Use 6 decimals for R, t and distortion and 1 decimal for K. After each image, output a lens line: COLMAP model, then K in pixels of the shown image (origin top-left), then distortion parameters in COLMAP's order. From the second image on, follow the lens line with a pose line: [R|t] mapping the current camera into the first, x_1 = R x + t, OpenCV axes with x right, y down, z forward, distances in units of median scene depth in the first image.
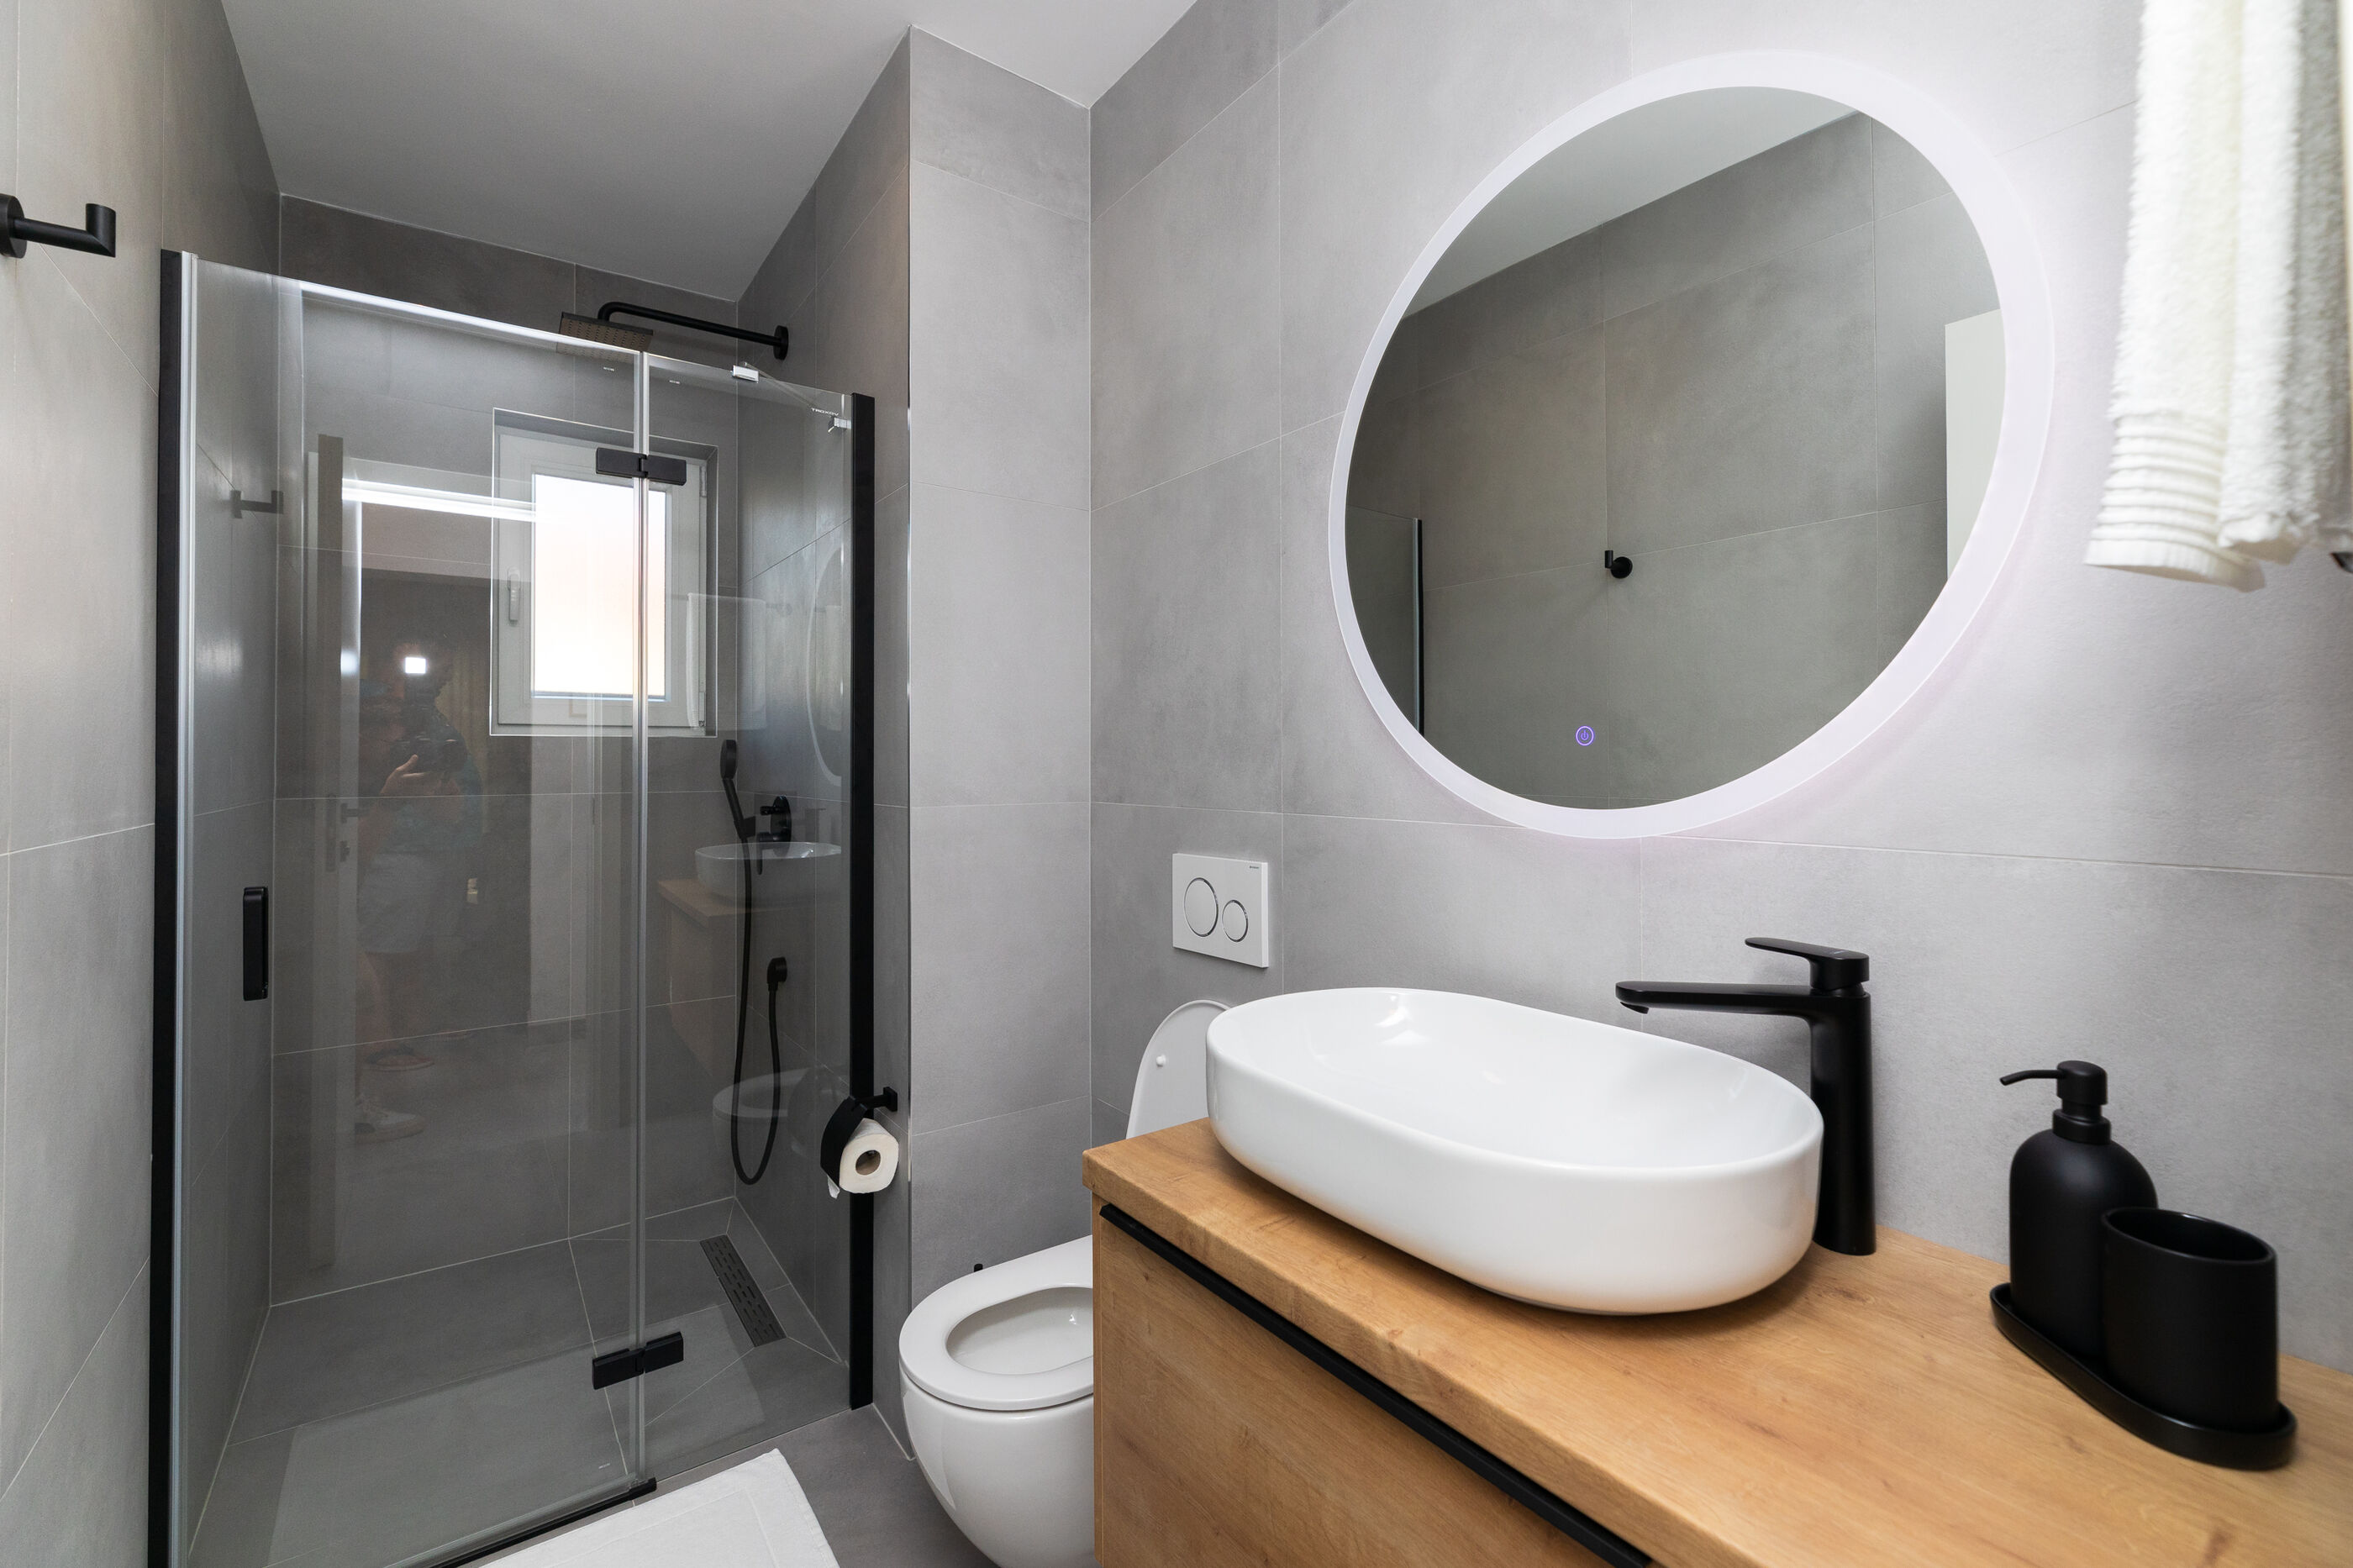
lens RADIAL K [[964.1, 0, 1183.3], [0, 964.1, 762.2], [0, 0, 1]] dist [-0.002303, -0.000324]
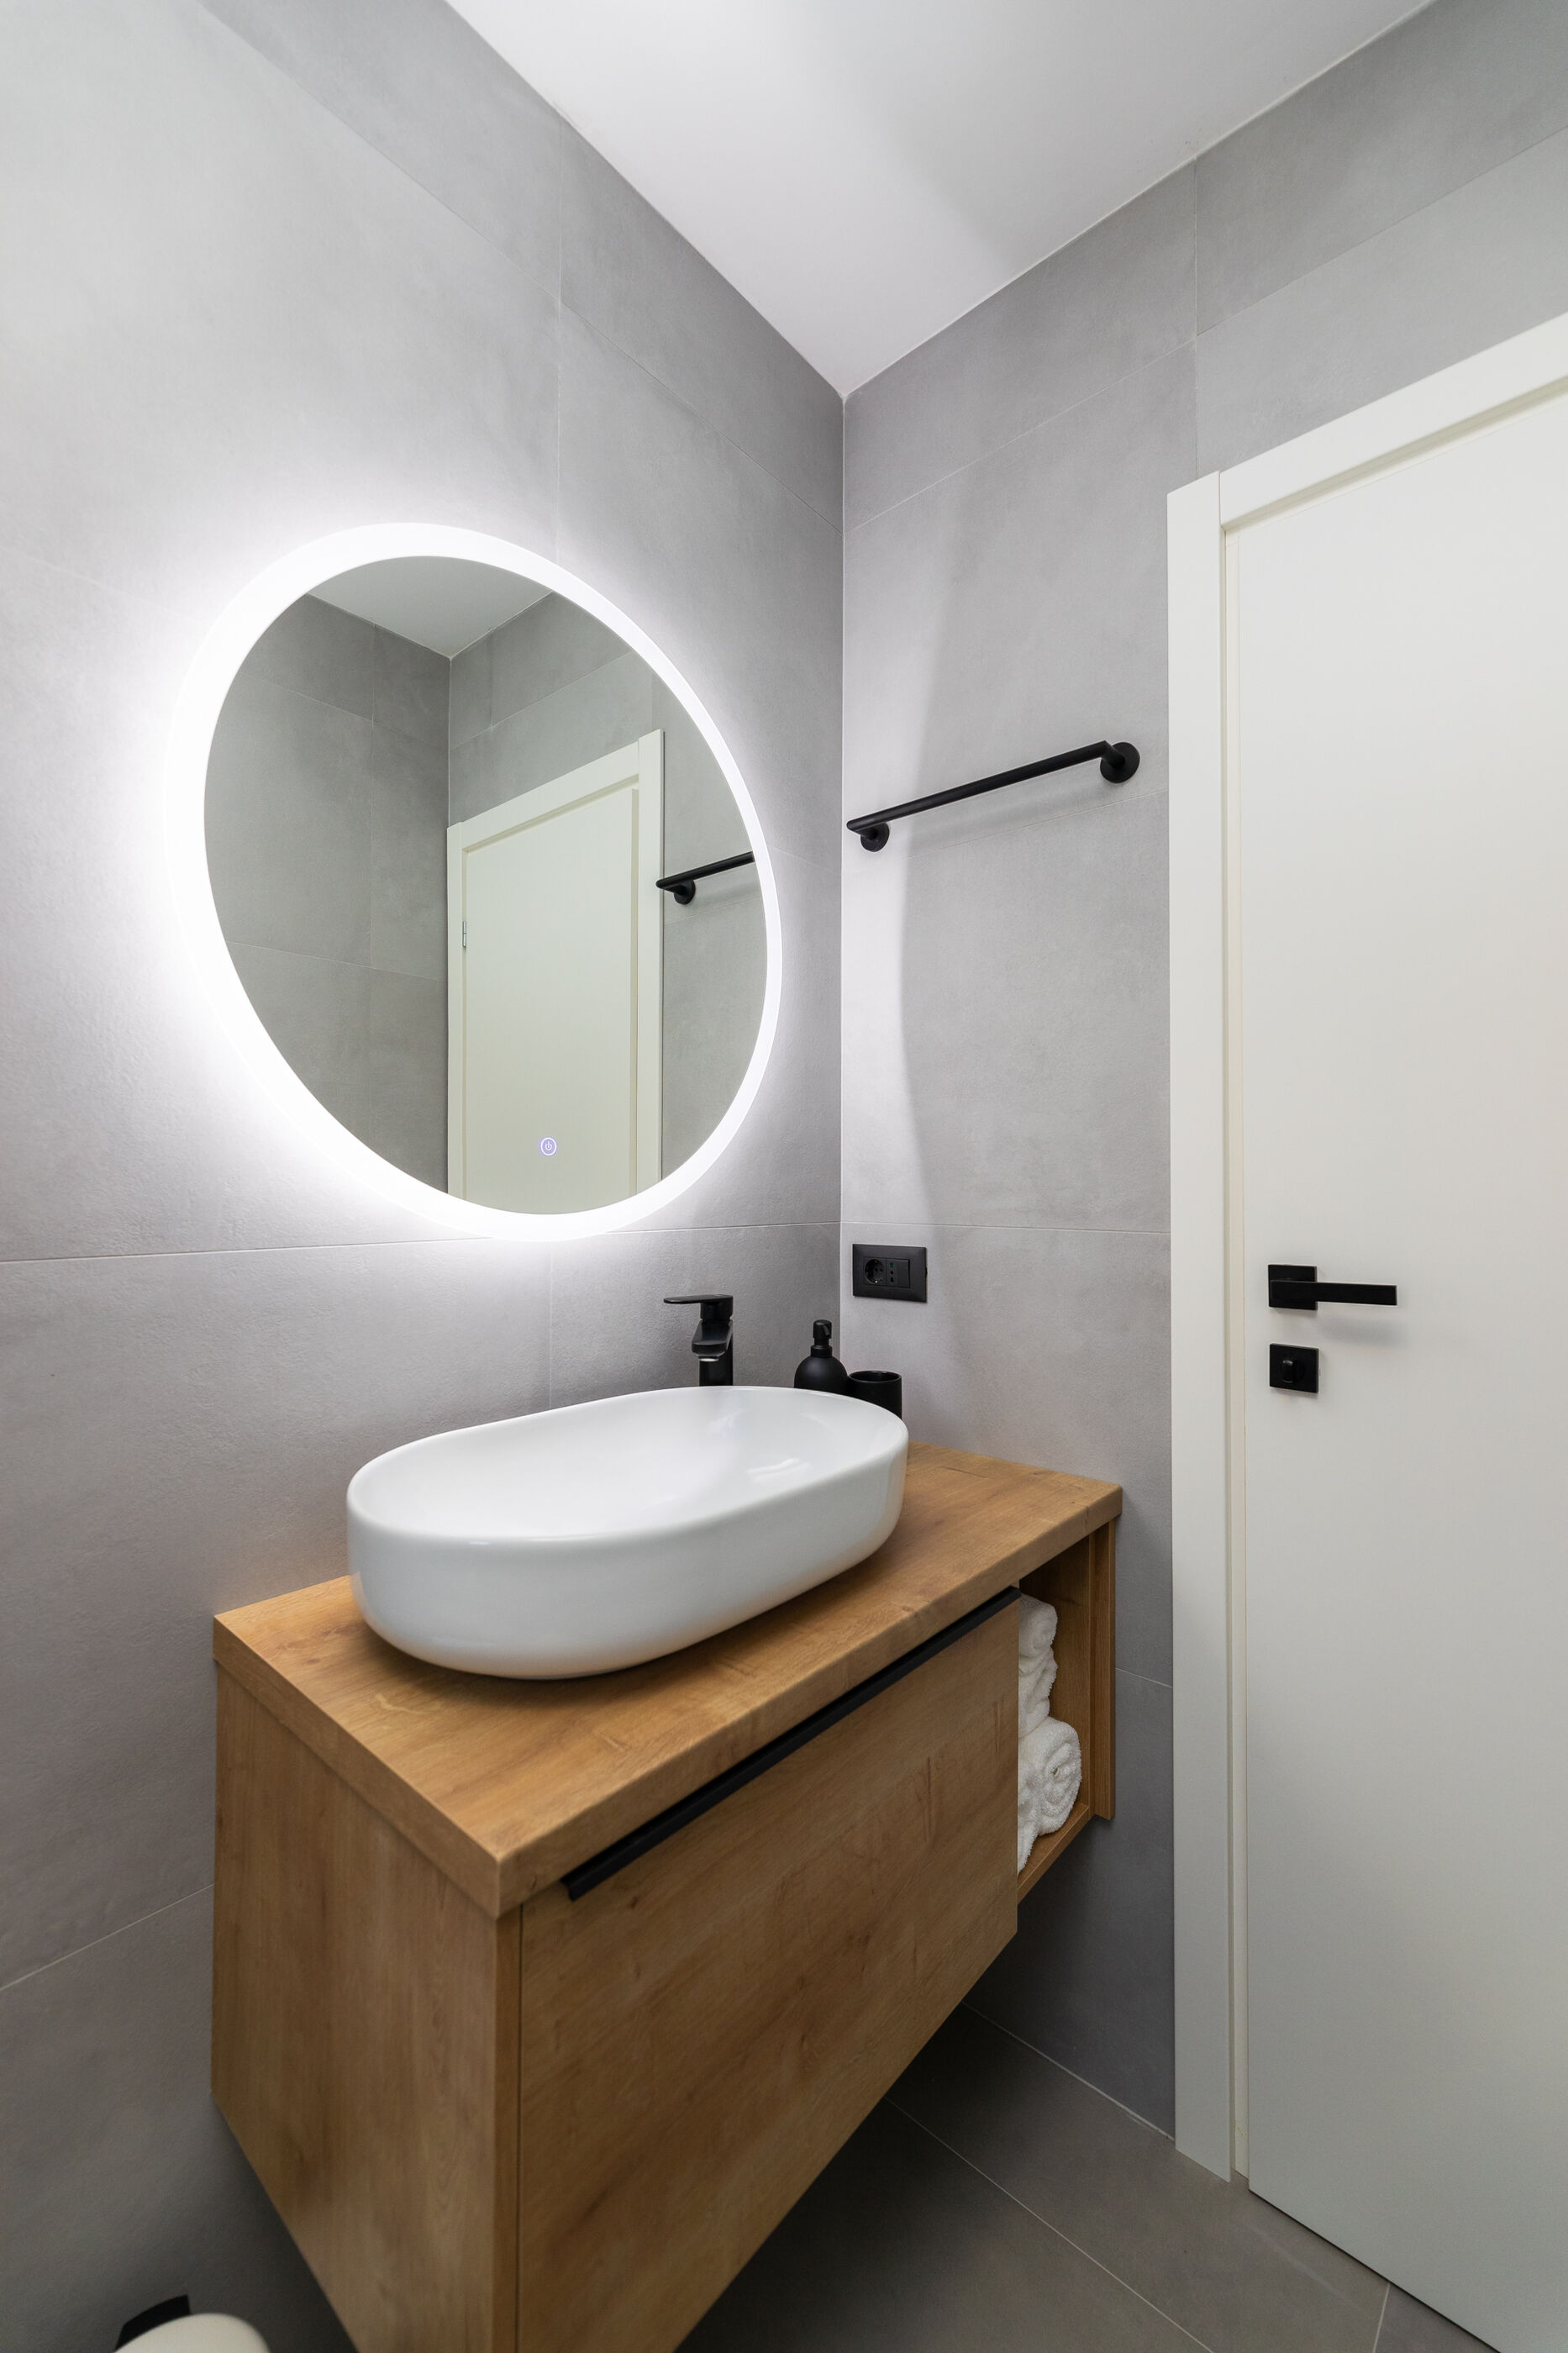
lens RADIAL K [[964.1, 0, 784.0], [0, 964.1, 1176.5], [0, 0, 1]] dist [-0.002303, -0.000324]
pose [[-0.195002, 0.008200, 0.980769, -0.797660], [0.000054, 0.999965, -0.008350, 0.017086], [-0.980803, -0.001576, -0.194996, 1.102489]]
